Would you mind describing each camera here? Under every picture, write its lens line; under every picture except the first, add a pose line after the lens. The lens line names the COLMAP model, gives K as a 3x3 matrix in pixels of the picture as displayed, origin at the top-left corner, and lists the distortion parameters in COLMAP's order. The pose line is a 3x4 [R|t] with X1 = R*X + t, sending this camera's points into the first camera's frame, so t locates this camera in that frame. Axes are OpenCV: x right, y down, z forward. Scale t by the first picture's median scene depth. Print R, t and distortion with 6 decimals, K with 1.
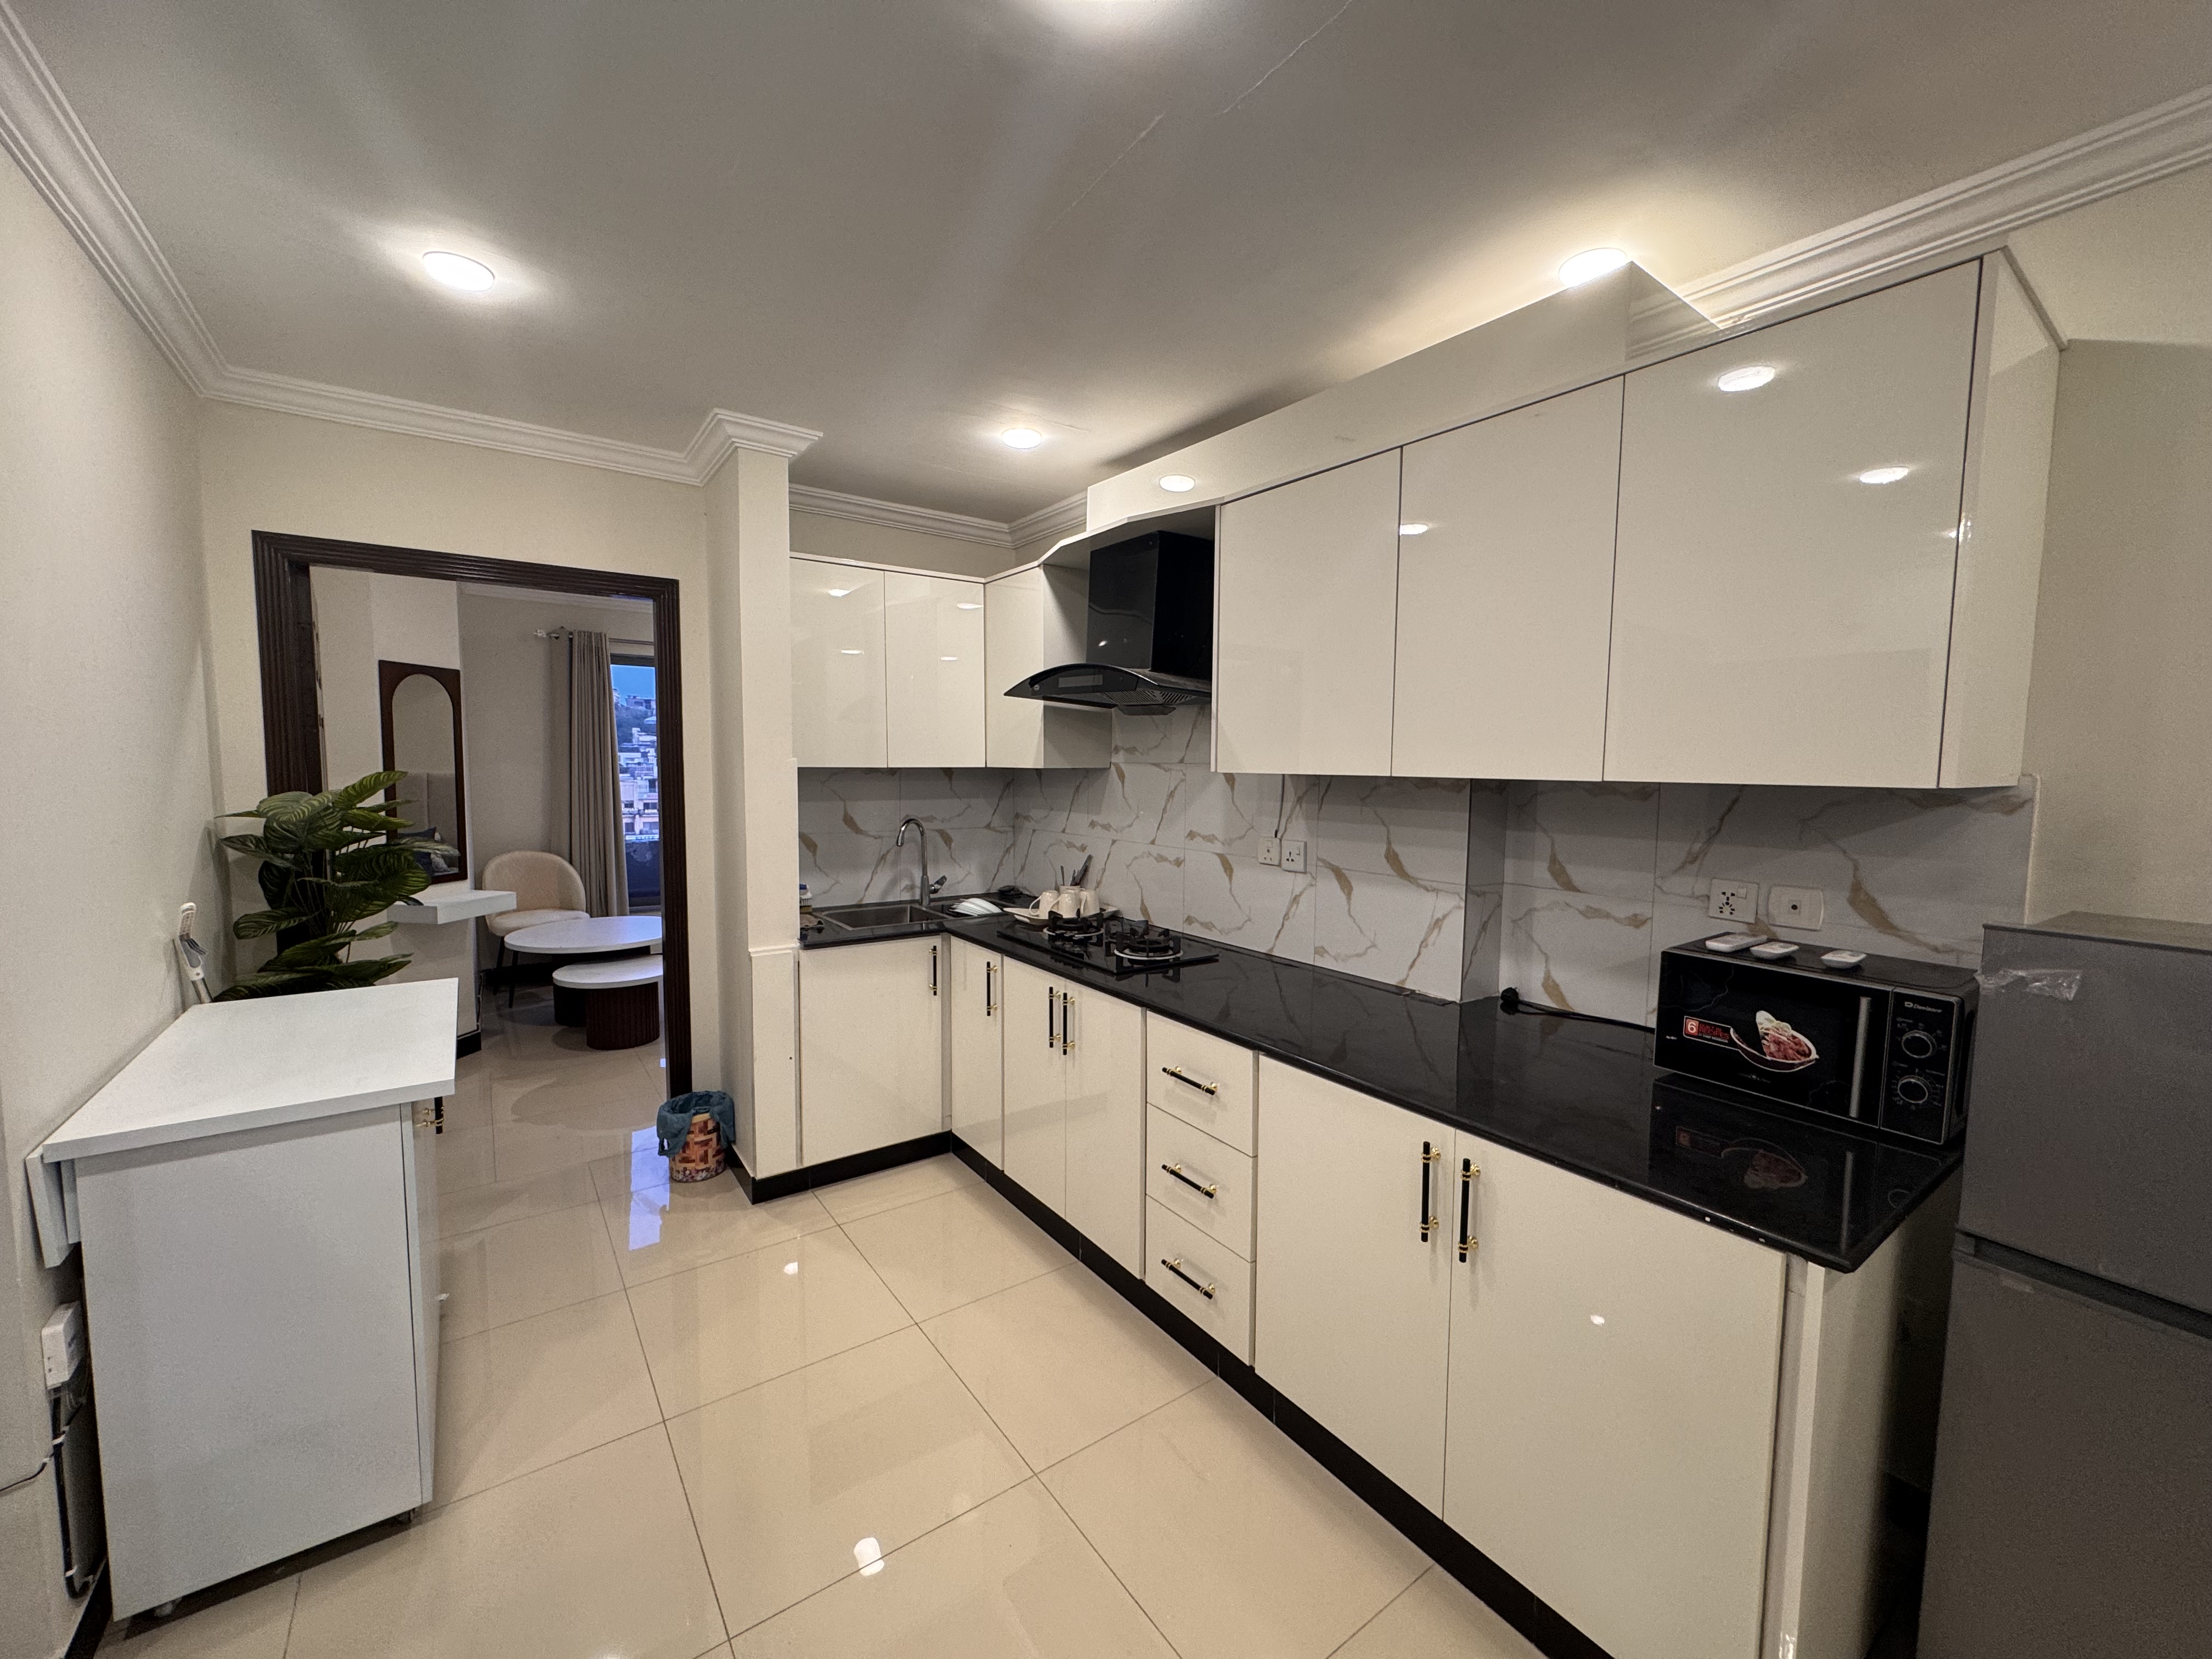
lens RADIAL K [[883.0, 0, 1104.5], [0, 883.0, 830.7], [0, 0, 1]] dist [-0.004138, 0.000550]
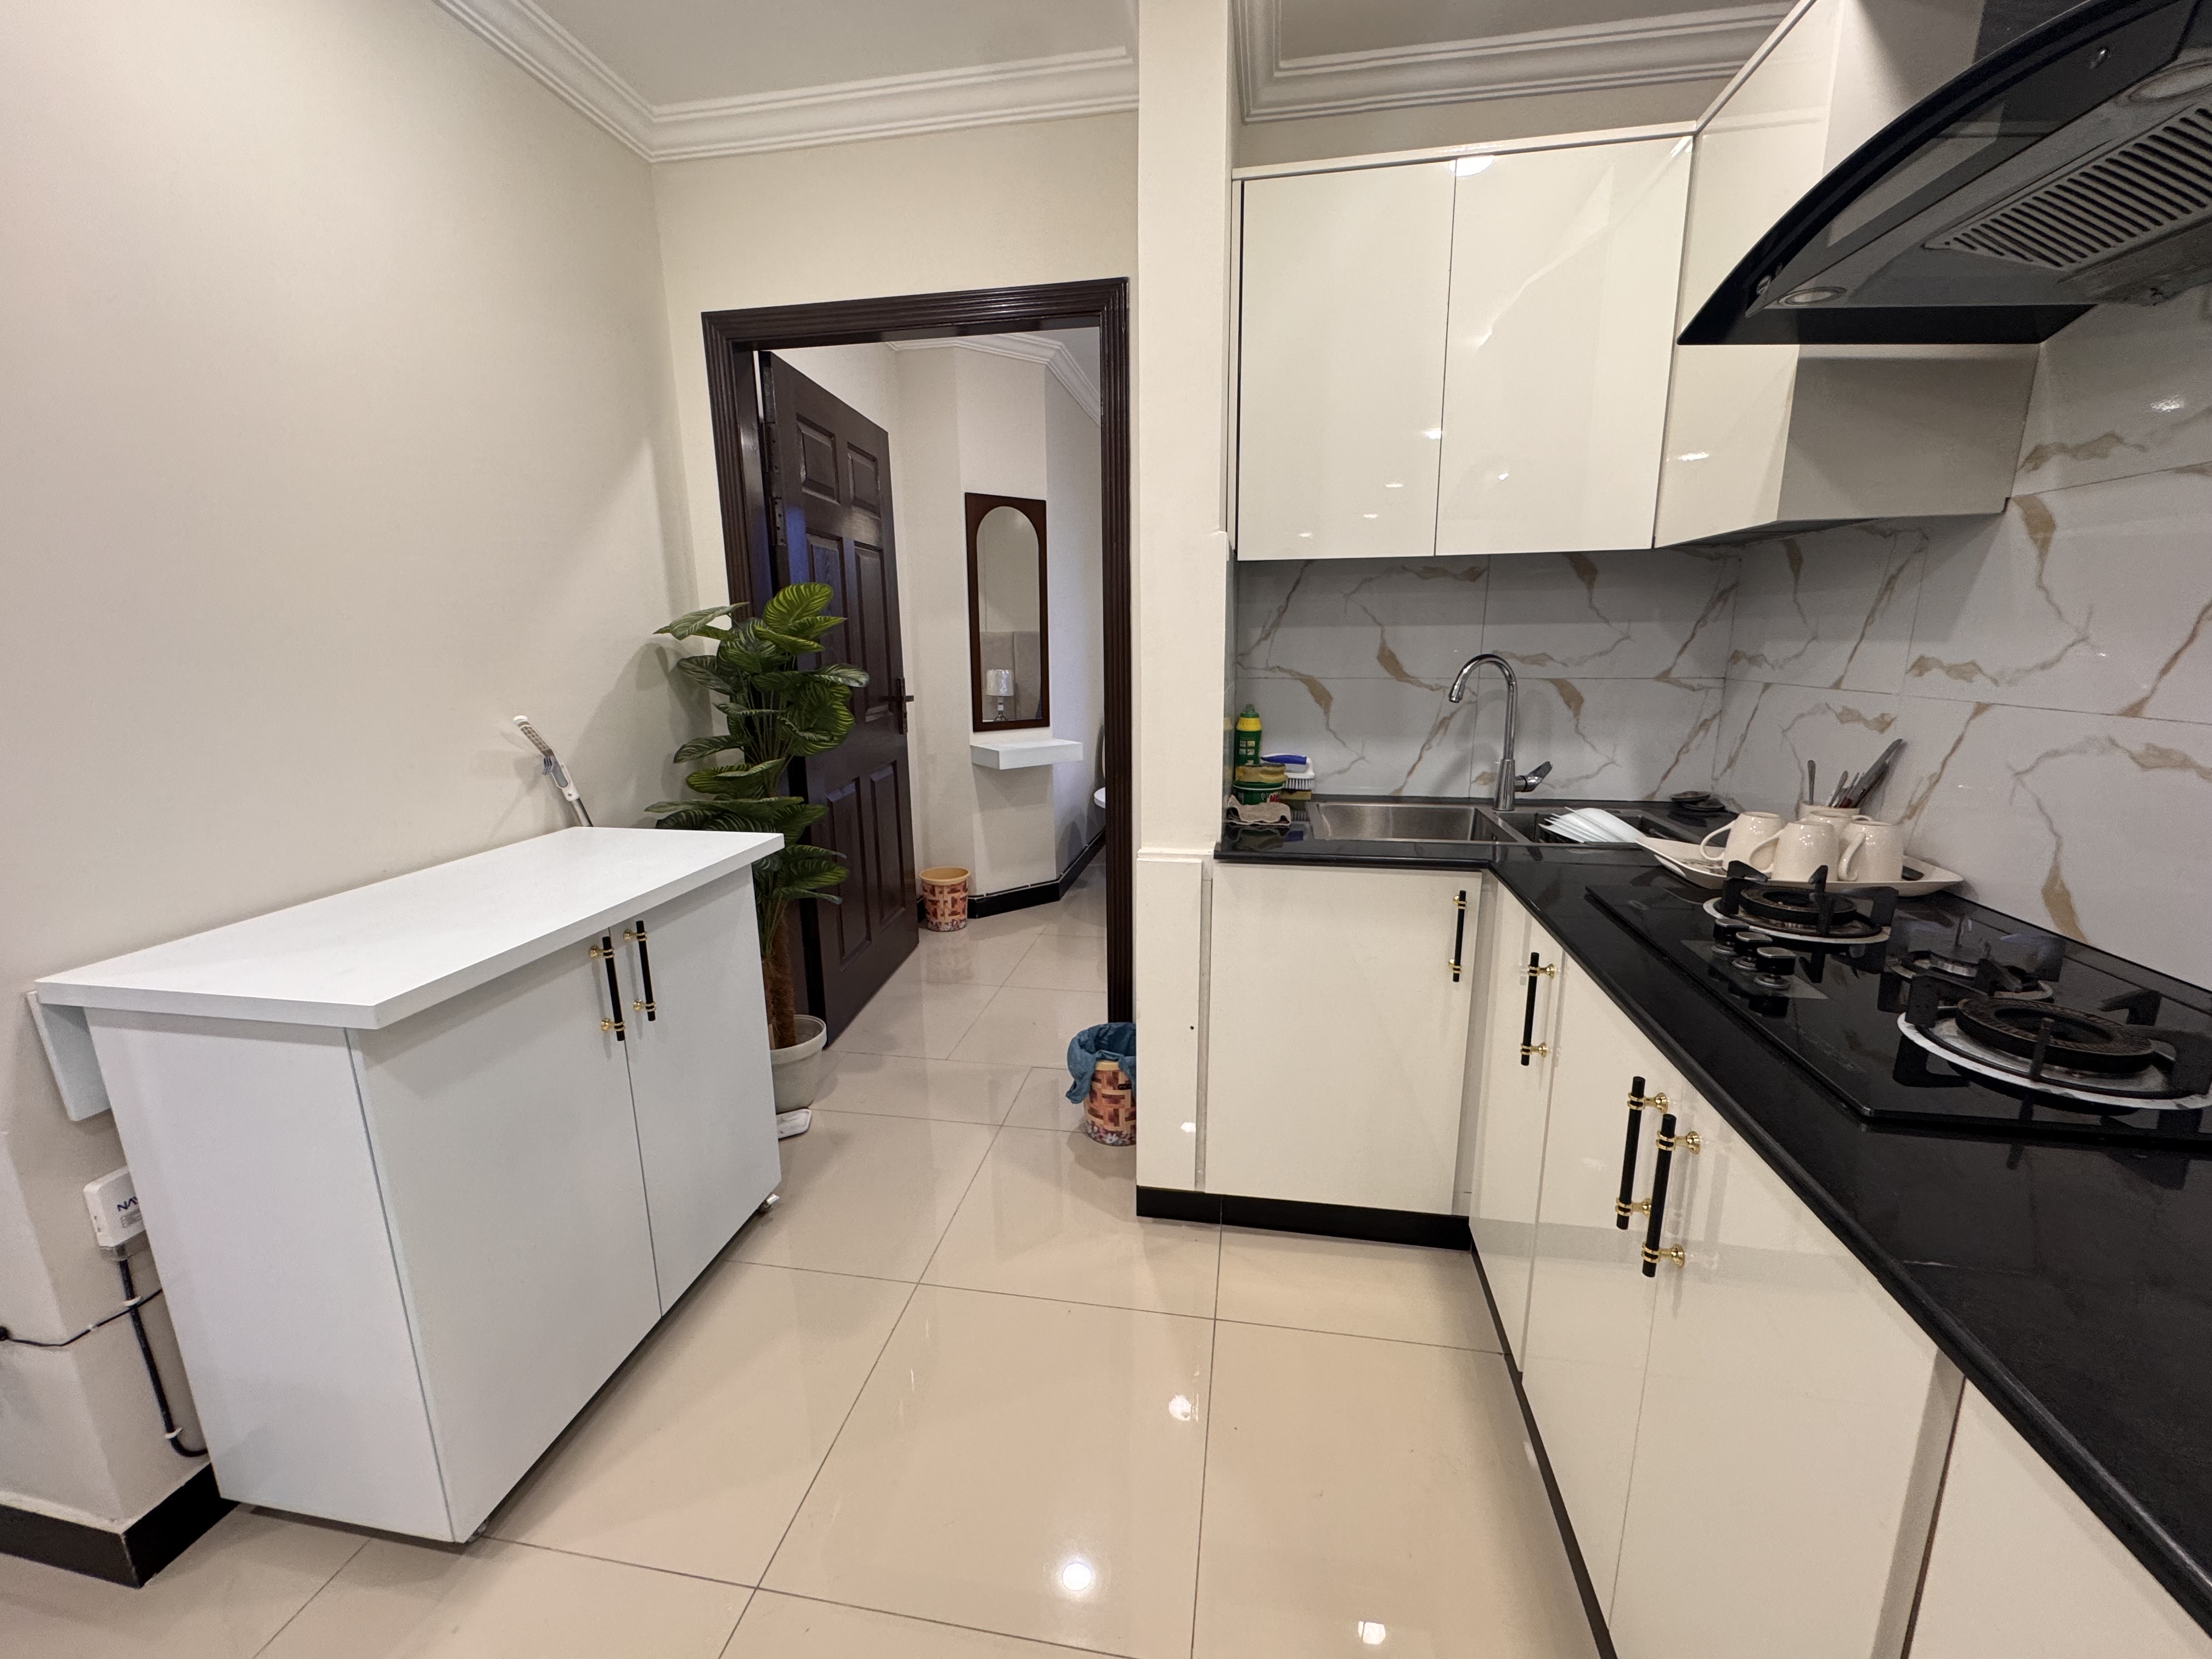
lens RADIAL K [[886.5, 0, 1102.5], [0, 886.5, 830.6], [0, 0, 1]] dist [-0.002798, -0.000075]
pose [[0.698697, 0.135846, -0.702401, 0.021367], [-0.037744, 0.987439, 0.153429, 0.020930], [0.714421, -0.080689, 0.695048, 0.453747]]
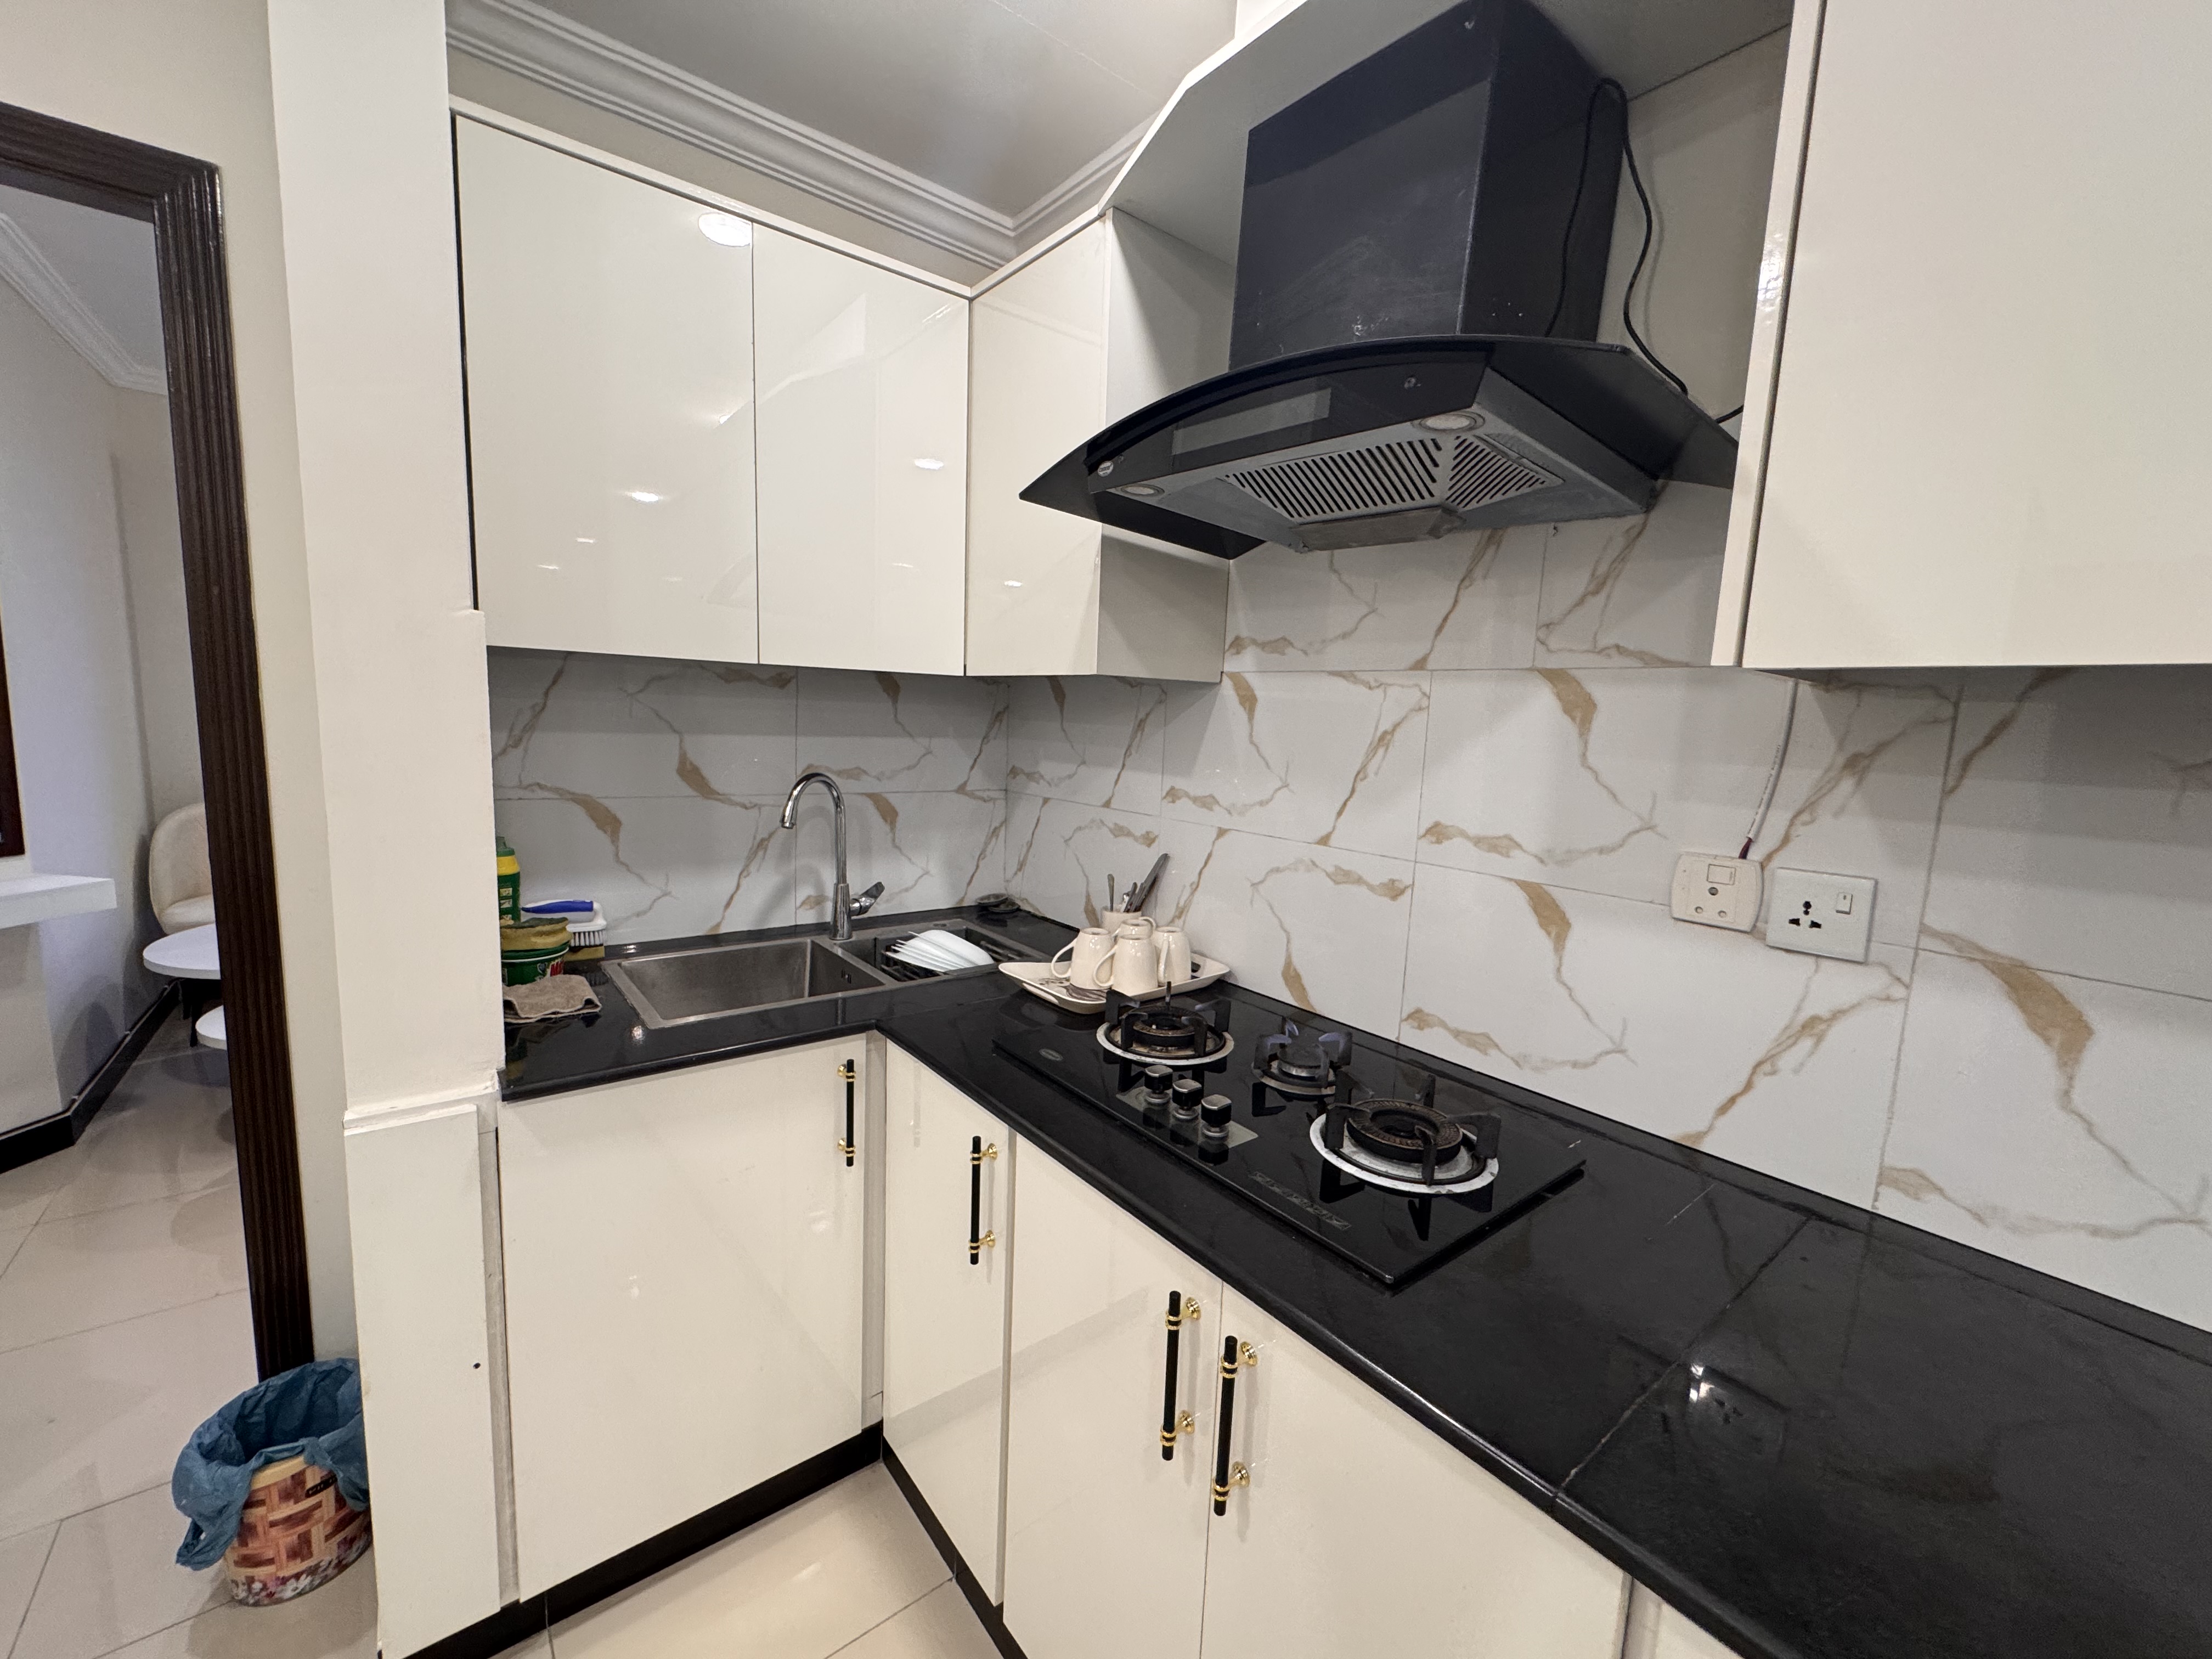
lens RADIAL K [[886.5, 0, 1102.5], [0, 886.5, 830.6], [0, 0, 1]] dist [-0.002798, -0.000075]
pose [[0.998202, 0.027169, 0.053428, -0.085489], [-0.030055, 0.998089, 0.053988, -0.013815], [-0.051859, -0.055497, 0.997111, 0.514528]]
